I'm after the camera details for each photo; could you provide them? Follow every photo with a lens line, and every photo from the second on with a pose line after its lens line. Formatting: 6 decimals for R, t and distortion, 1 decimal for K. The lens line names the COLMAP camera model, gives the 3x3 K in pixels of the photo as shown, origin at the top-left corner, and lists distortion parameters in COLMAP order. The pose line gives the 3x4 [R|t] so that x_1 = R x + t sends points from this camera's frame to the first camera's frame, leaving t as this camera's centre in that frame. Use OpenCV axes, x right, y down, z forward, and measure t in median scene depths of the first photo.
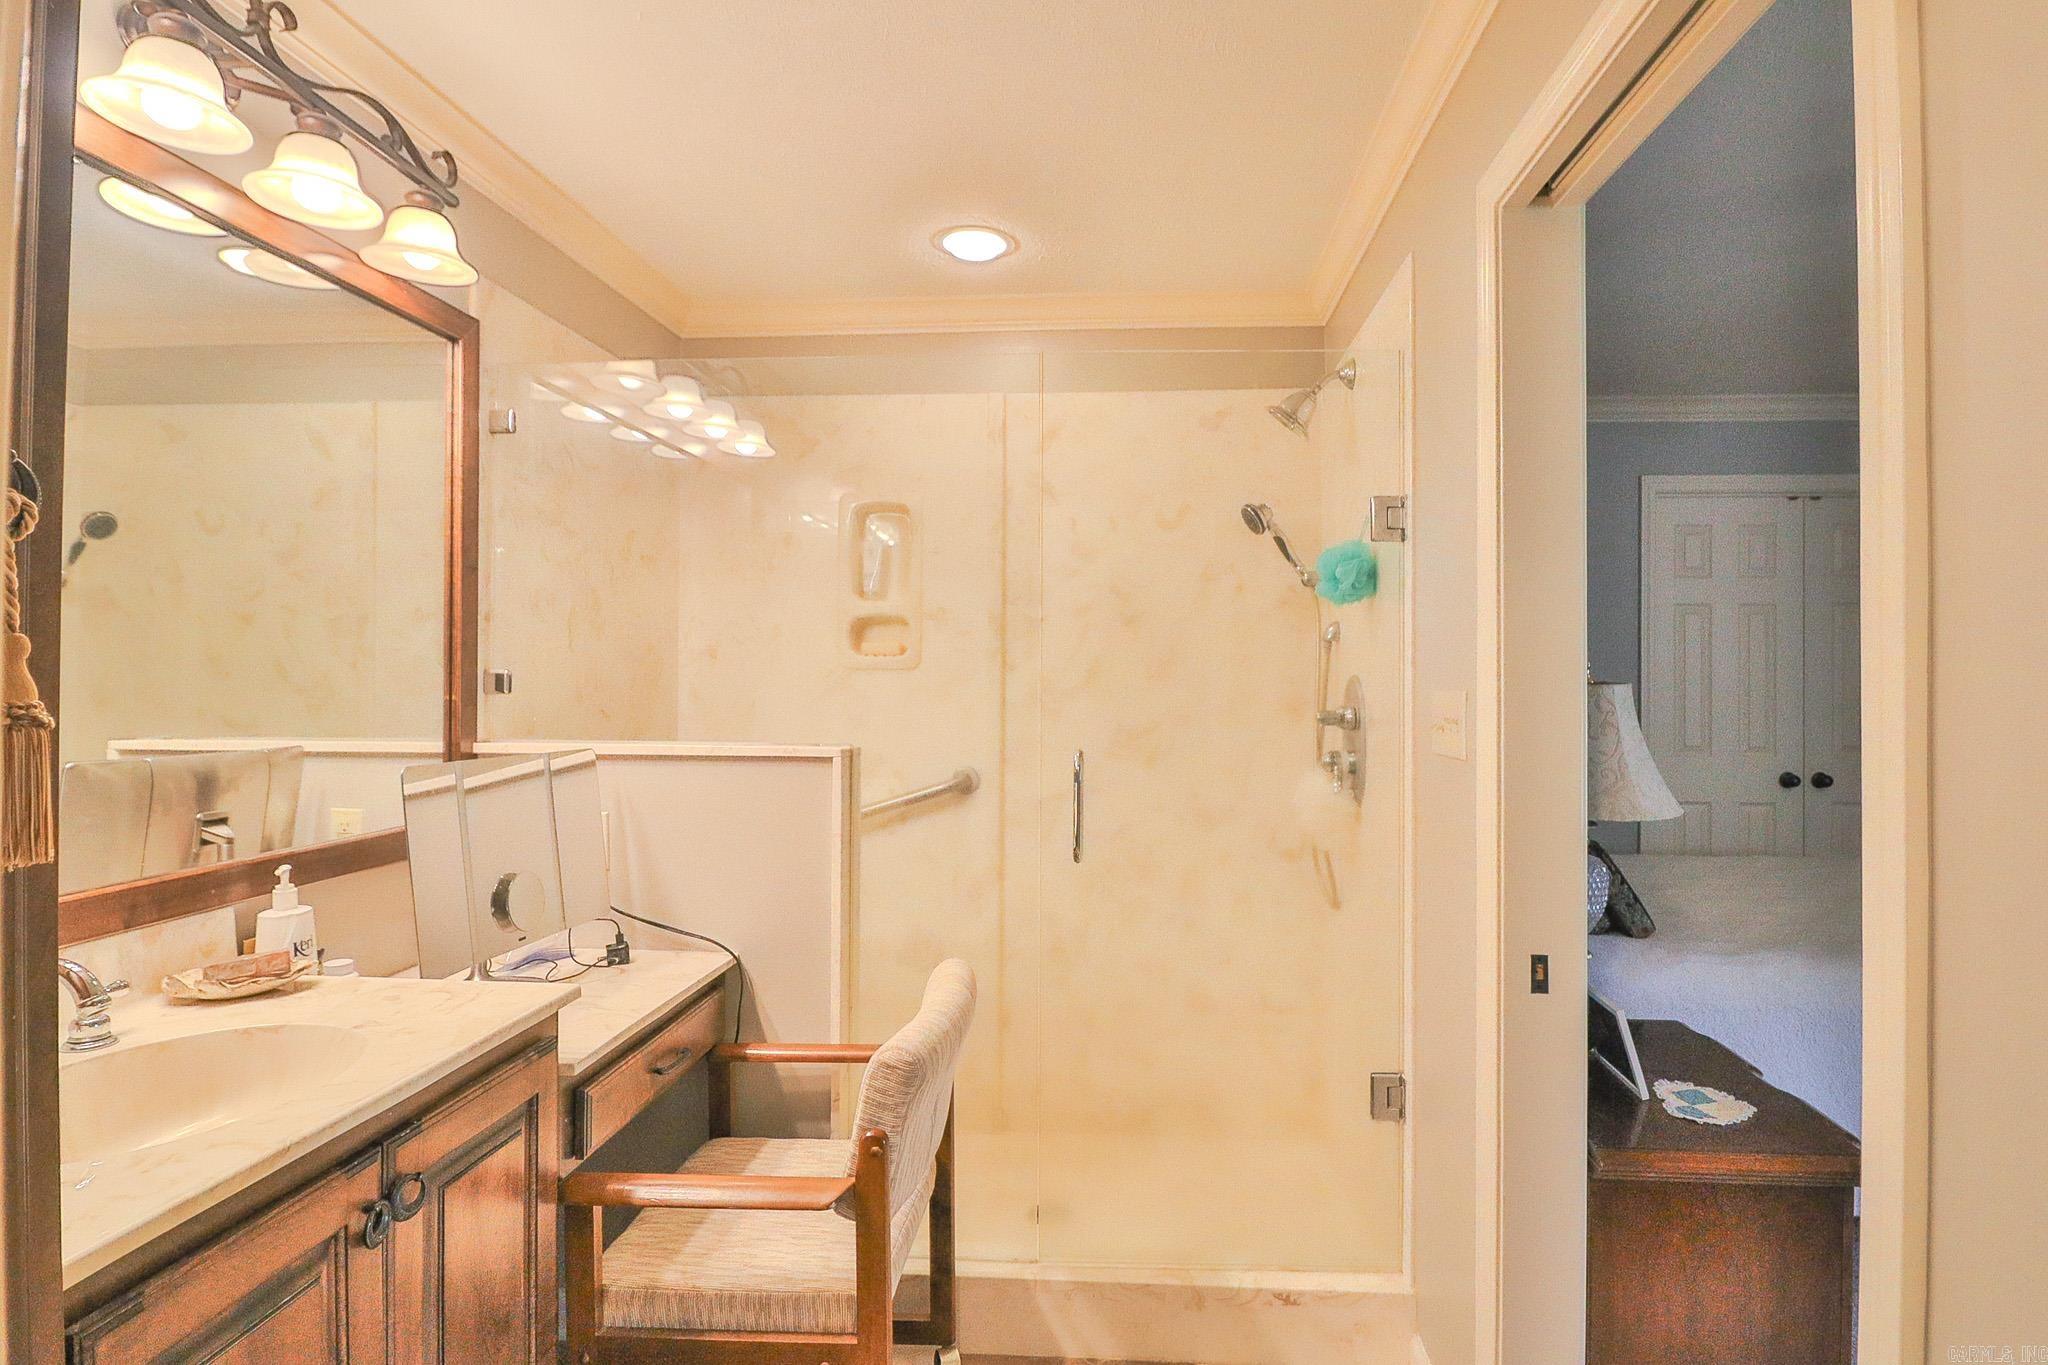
lens RADIAL K [[1095.0, 0, 1035.7], [0, 1095.0, 675.6], [0, 0, 1]] dist [0.000334, -0.012696]
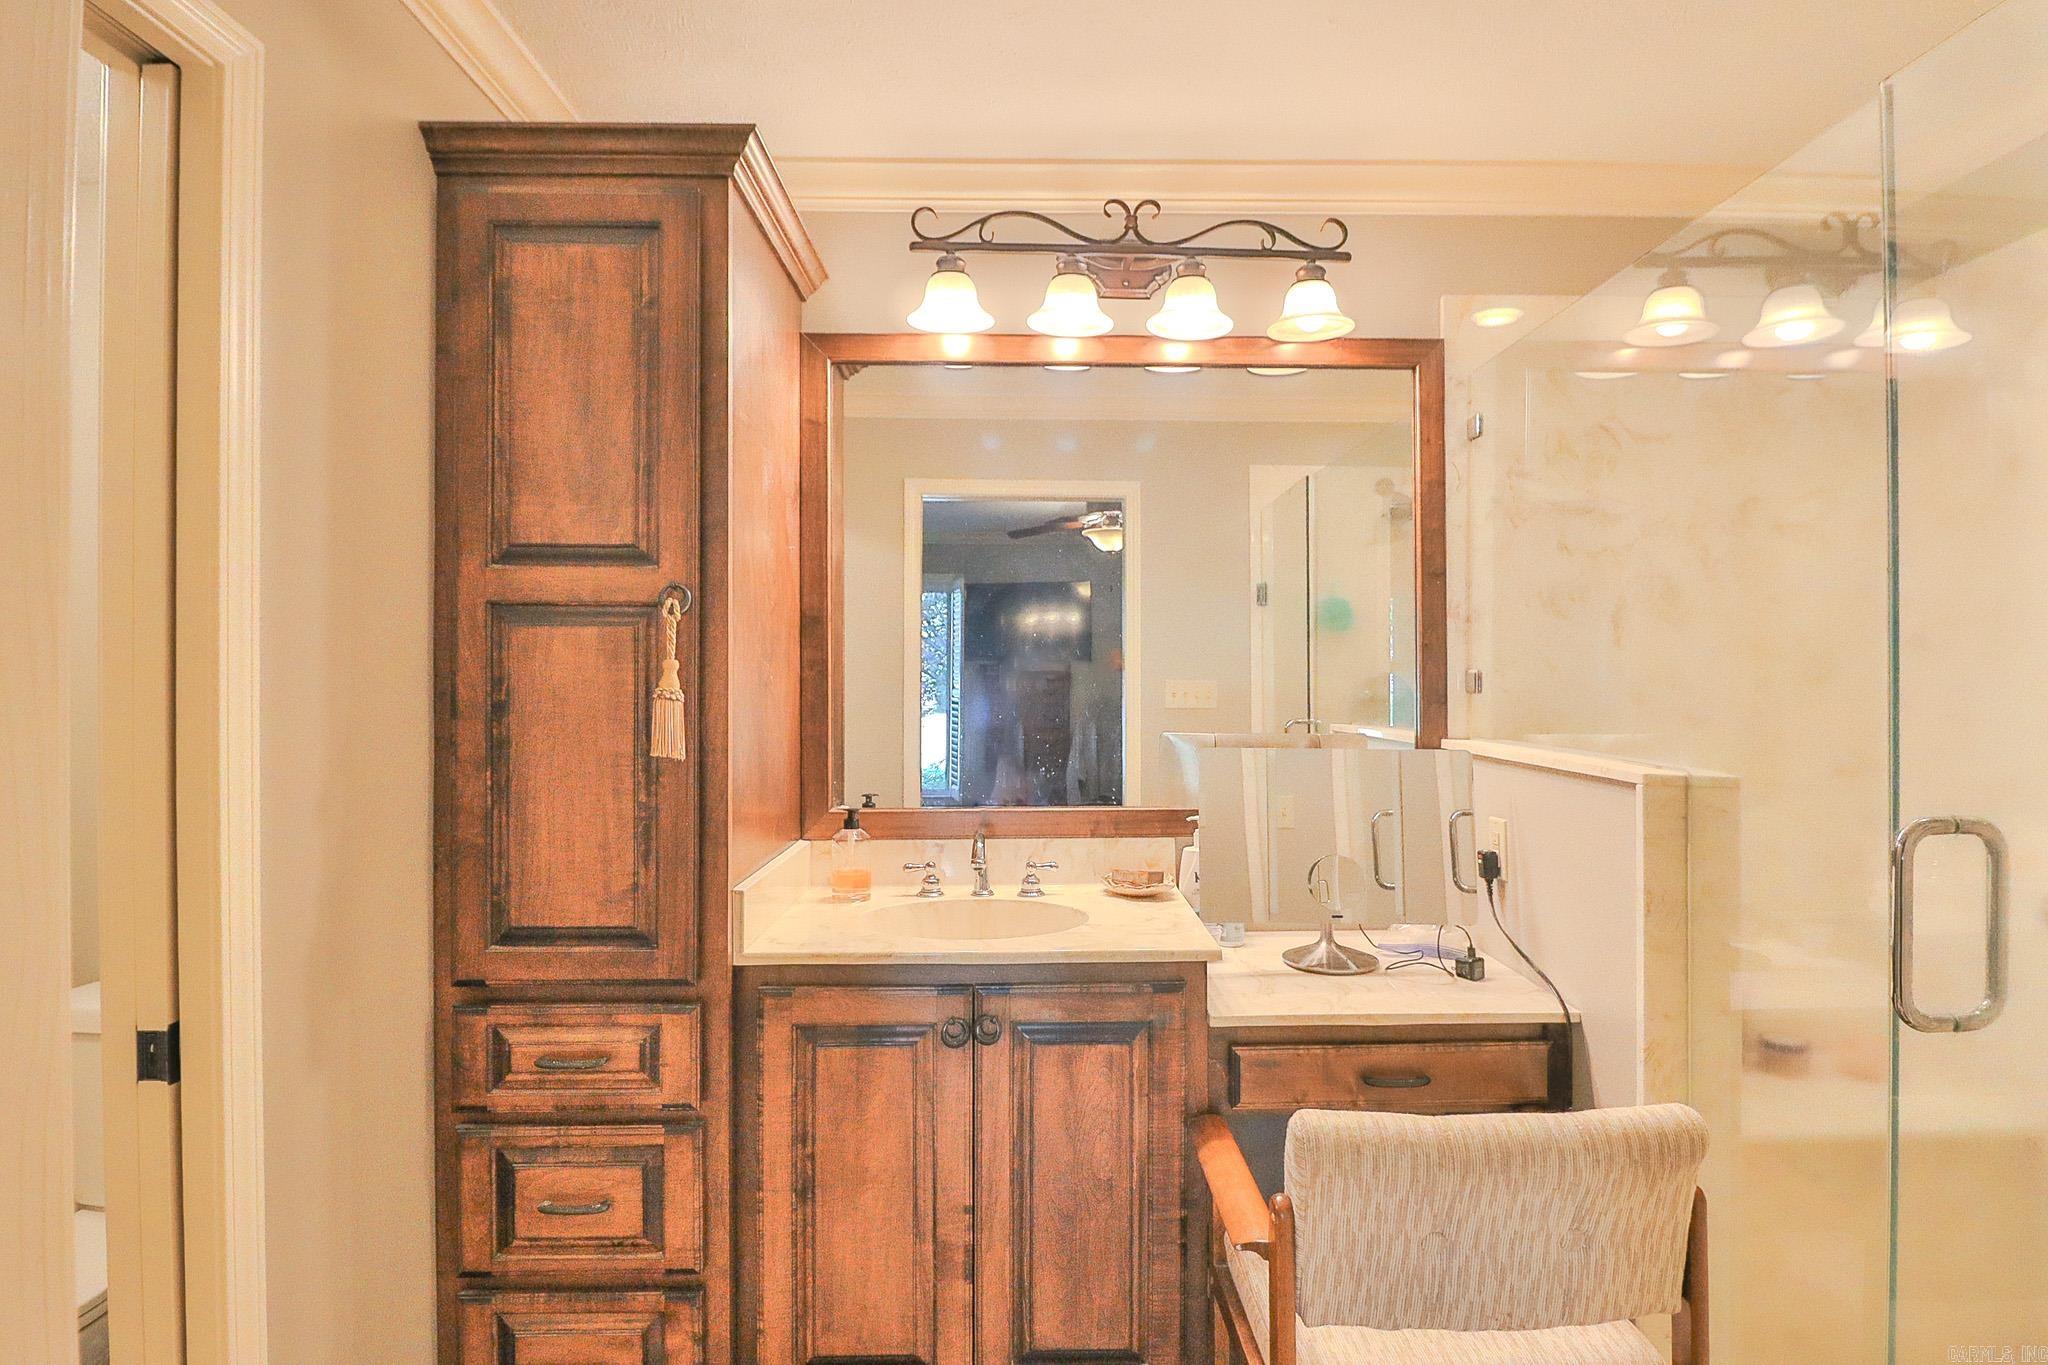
lens RADIAL K [[1095.0, 0, 1038.1], [0, 1095.0, 675.1], [0, 0, 1]] dist [0.000334, -0.012696]
pose [[0.100129, -0.007968, -0.994943, 0.528382], [0.008747, 0.999936, -0.007128, 0.003572], [0.994936, -0.007989, 0.100193, 0.533057]]
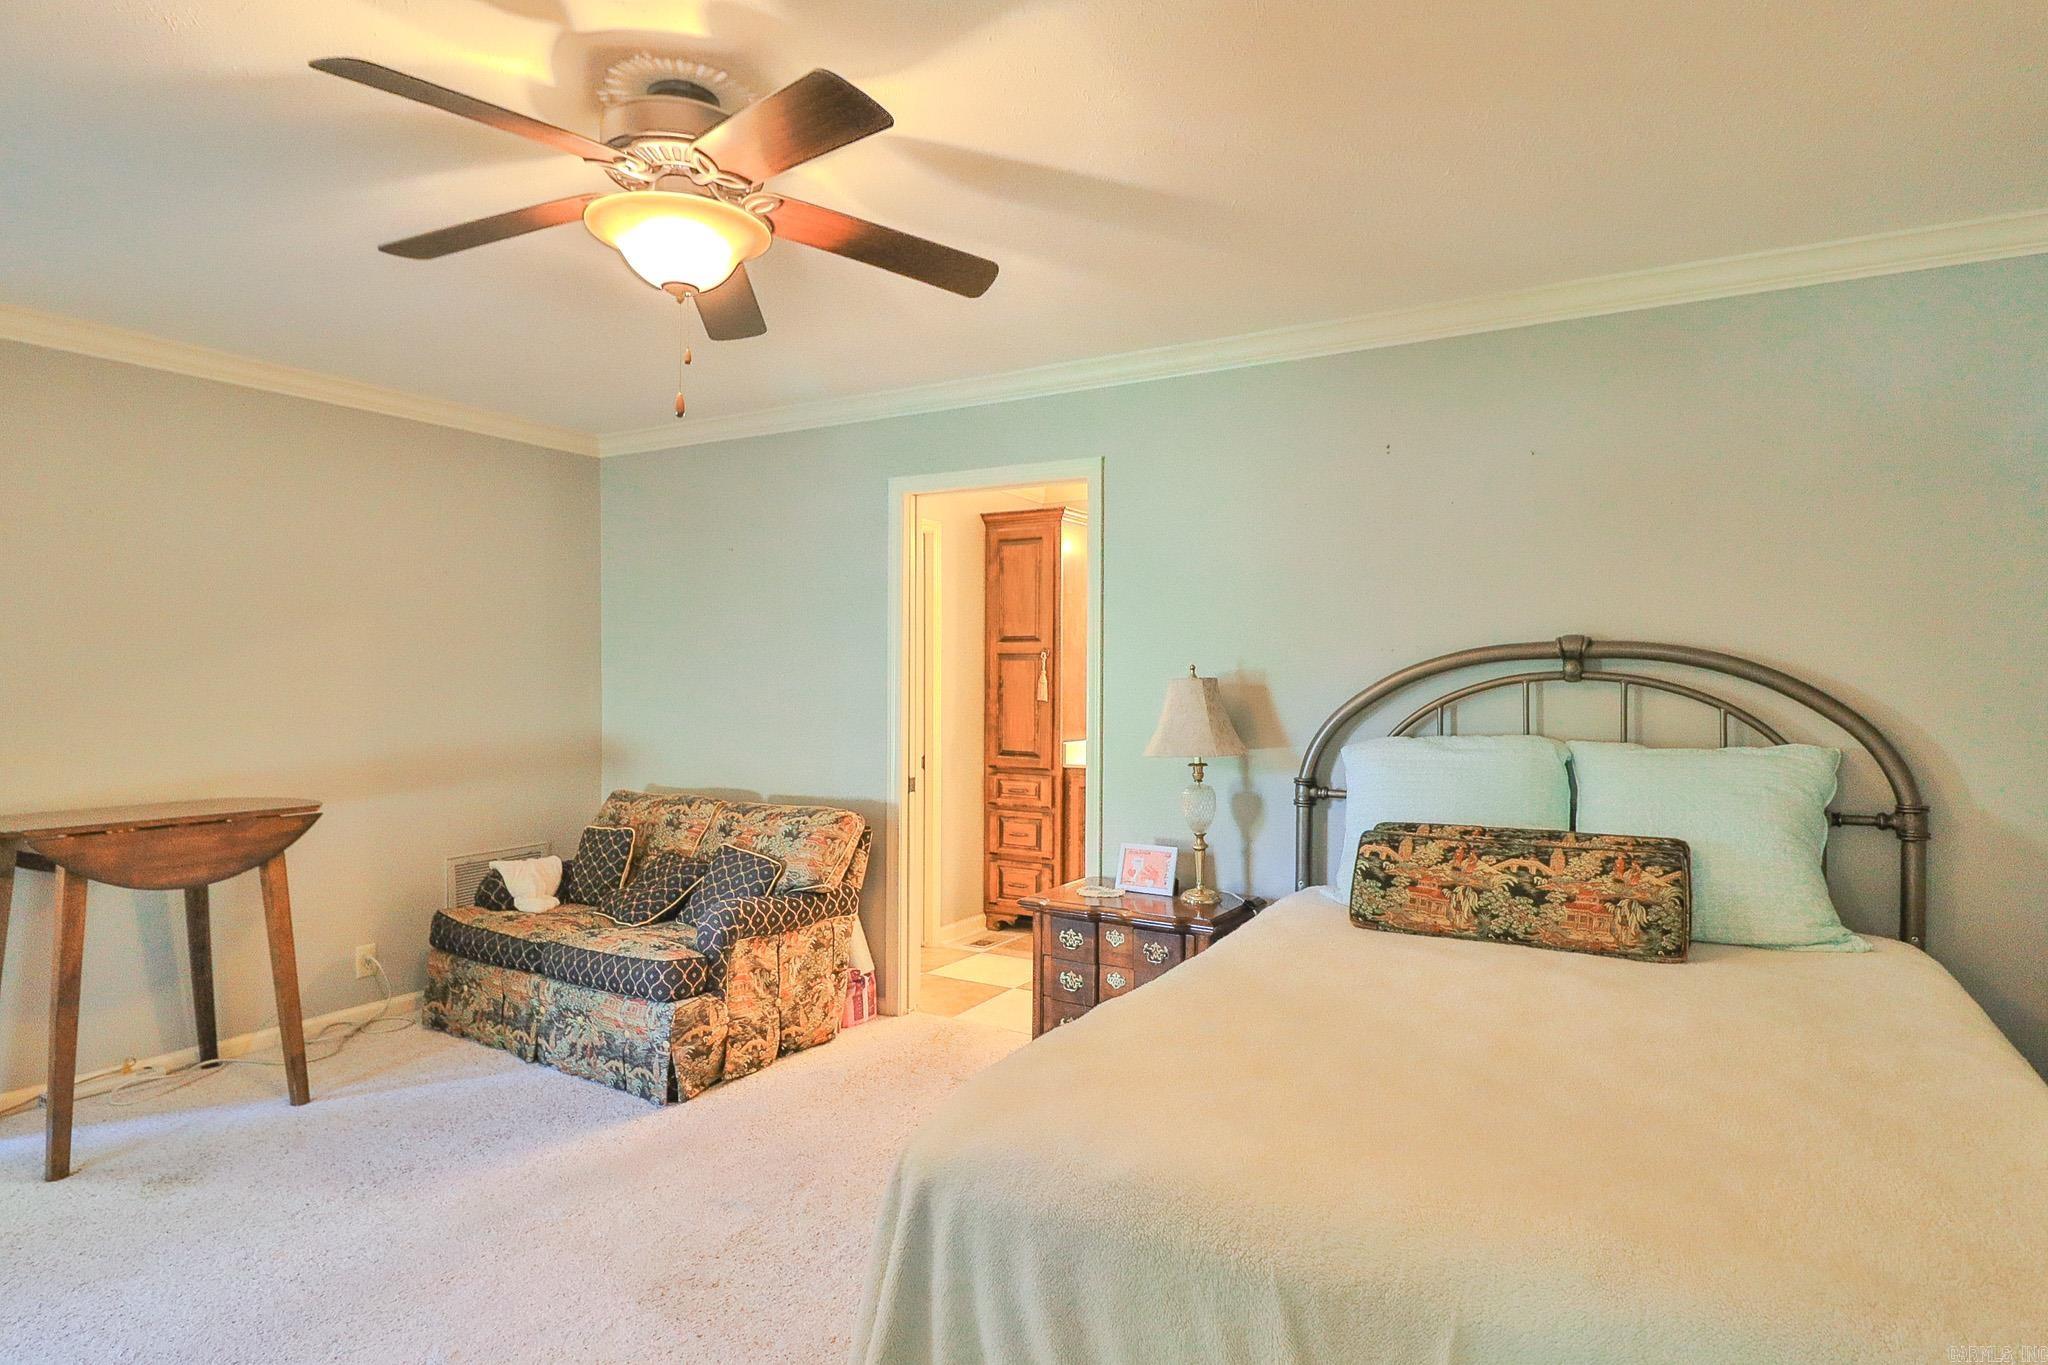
lens RADIAL K [[1095.0, 0, 1022.9], [0, 1095.0, 680.8], [0, 0, 1]] dist [0.000334, -0.012696]
pose [[-0.446354, 0.000295, -0.894857, 2.065660], [-0.000144, 1.000000, 0.000402, 0.006412], [0.894857, 0.000308, -0.446353, 1.465046]]
